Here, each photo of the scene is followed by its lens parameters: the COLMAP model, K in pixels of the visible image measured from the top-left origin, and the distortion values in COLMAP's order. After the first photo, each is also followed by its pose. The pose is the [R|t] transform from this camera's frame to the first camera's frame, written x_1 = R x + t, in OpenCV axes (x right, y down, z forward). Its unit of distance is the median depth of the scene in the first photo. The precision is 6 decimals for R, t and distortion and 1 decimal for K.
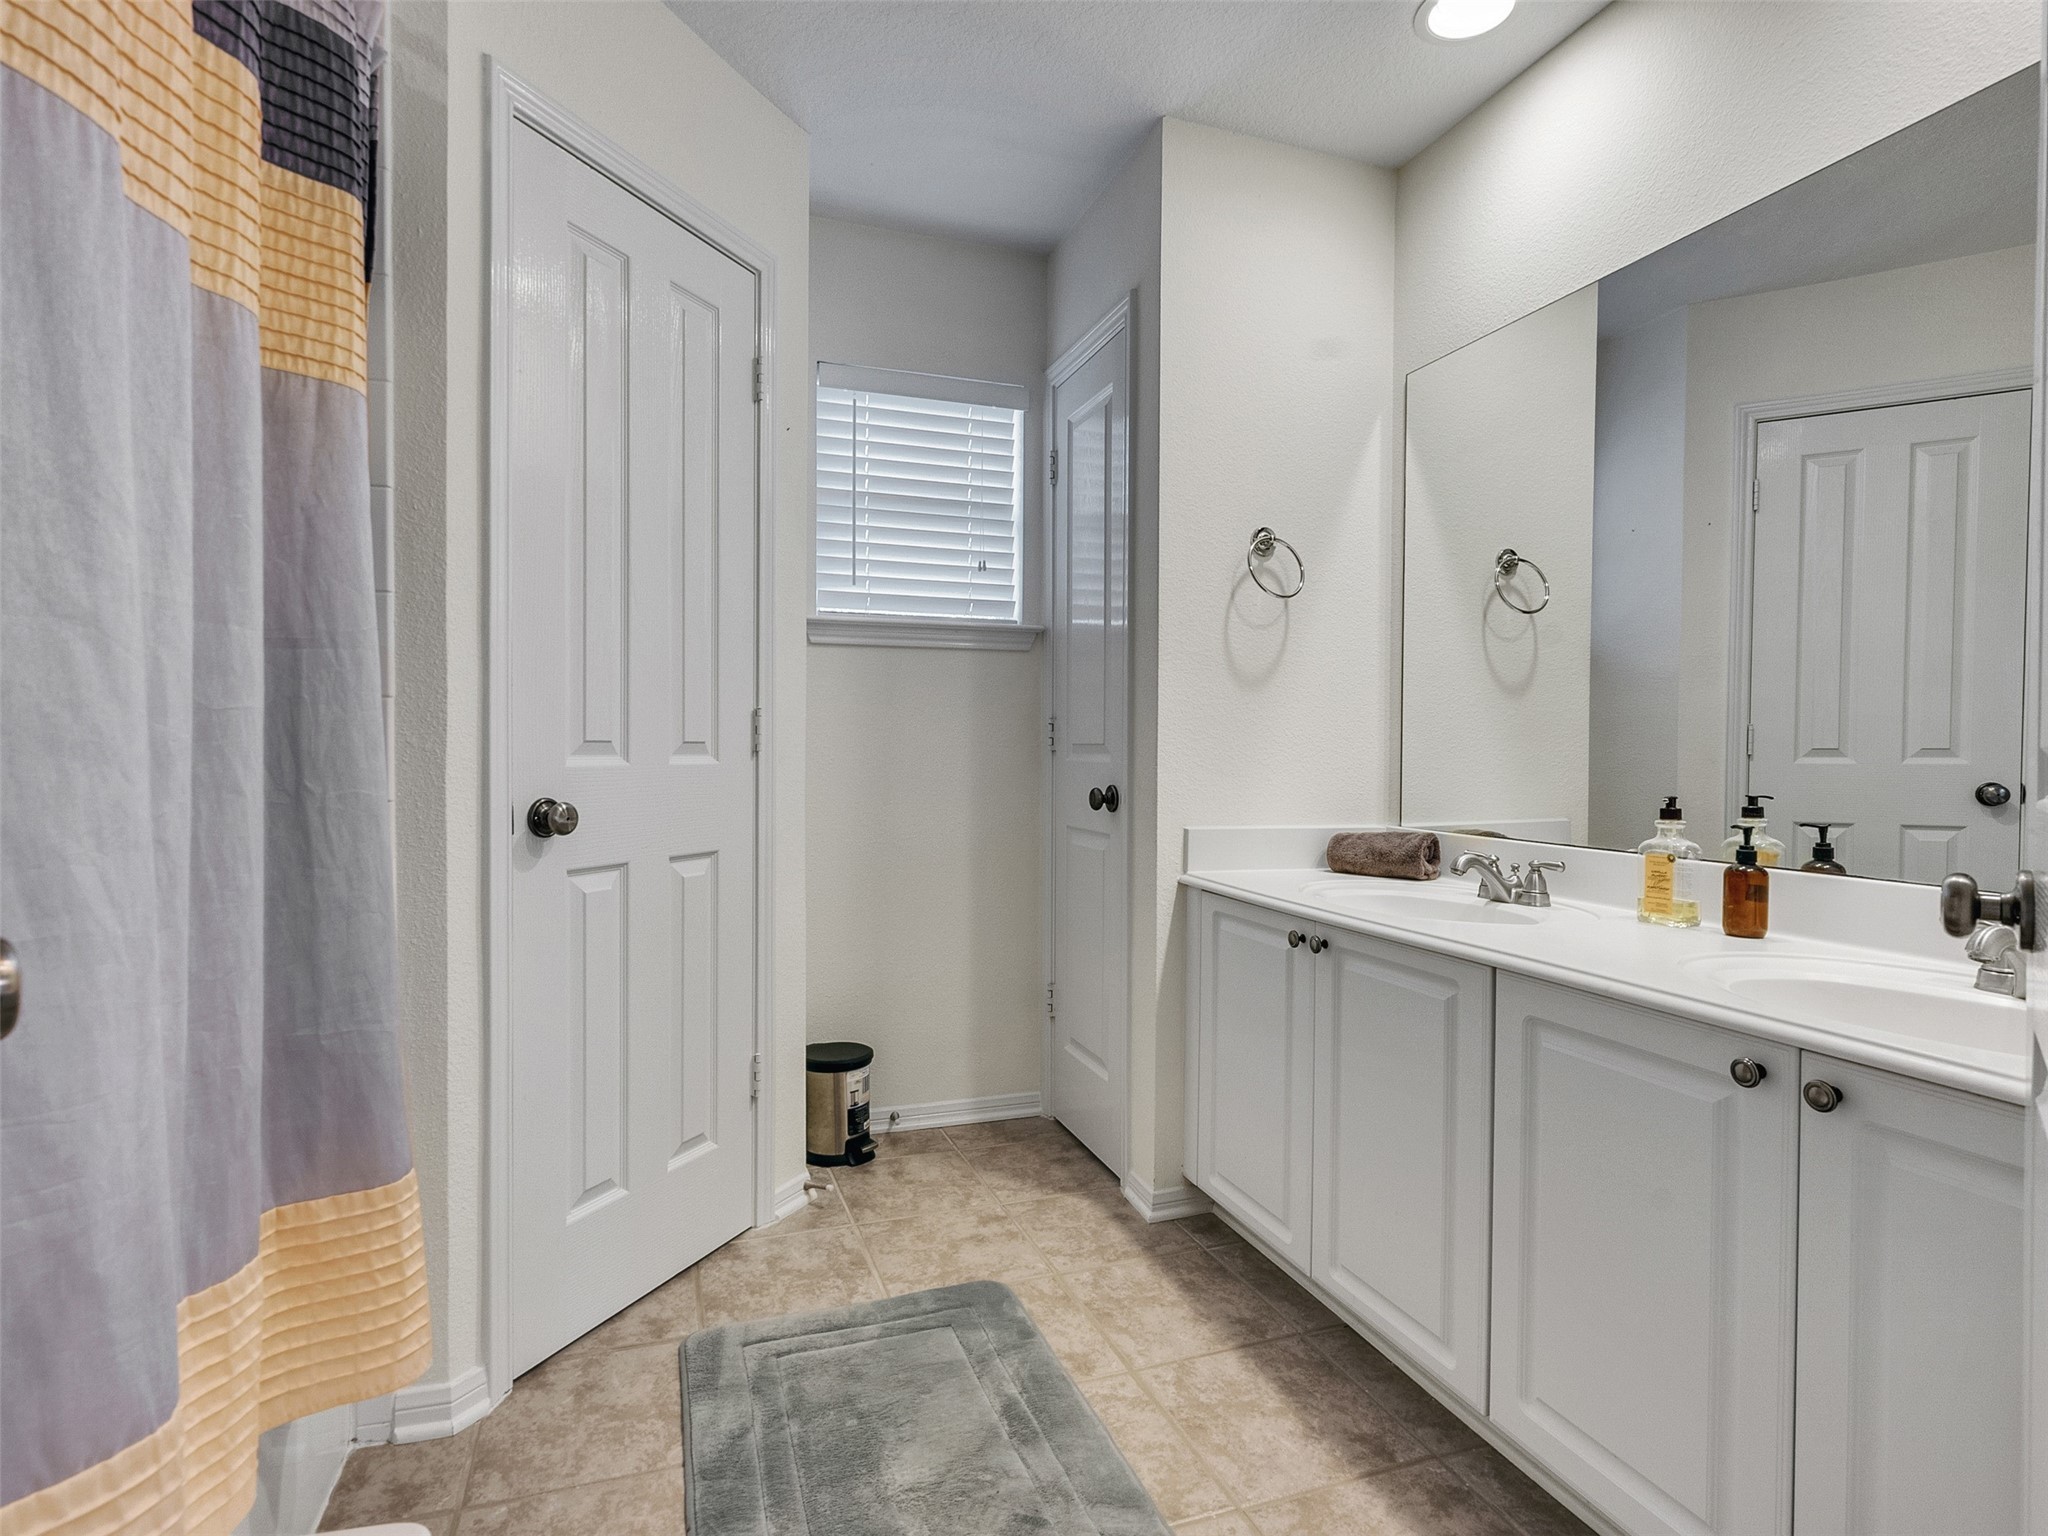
lens RADIAL K [[1047.7, 0, 1027.0], [0, 1047.7, 766.3], [0, 0, 1]] dist [-0.008238, 0.004775]
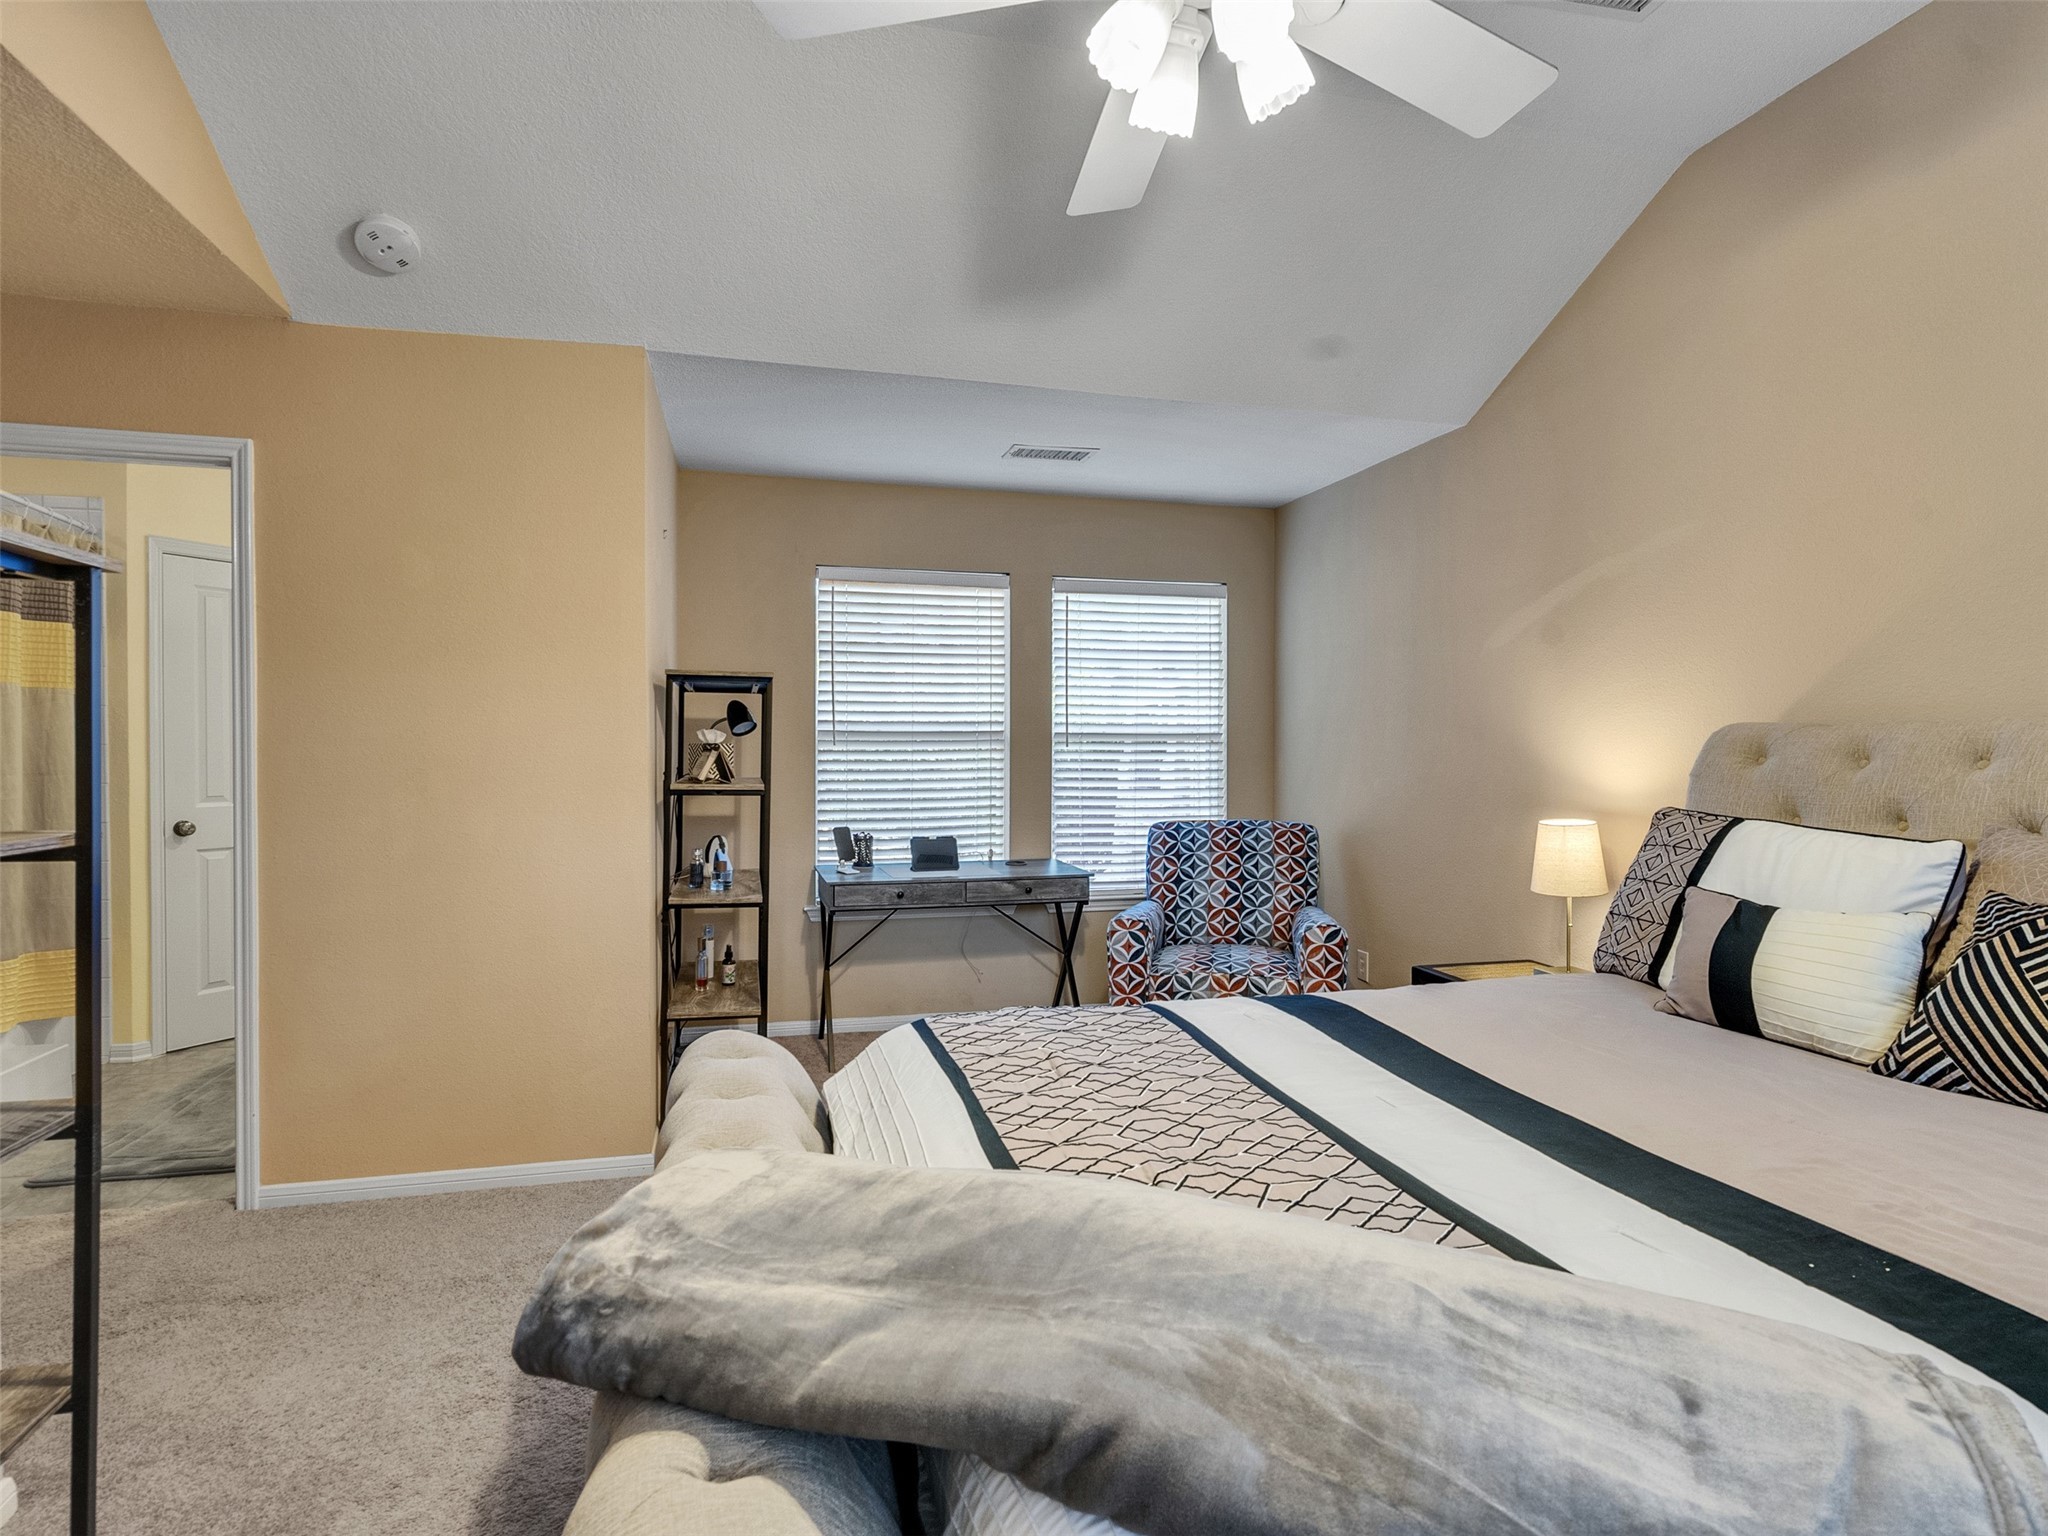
lens RADIAL K [[1047.7, 0, 1018.6], [0, 1047.7, 769.2], [0, 0, 1]] dist [-0.008238, 0.004775]
pose [[0.995444, -0.004615, -0.095240, 1.855750], [0.004604, 0.999989, -0.000335, -0.087022], [0.095241, -0.000105, 0.995454, -1.359200]]
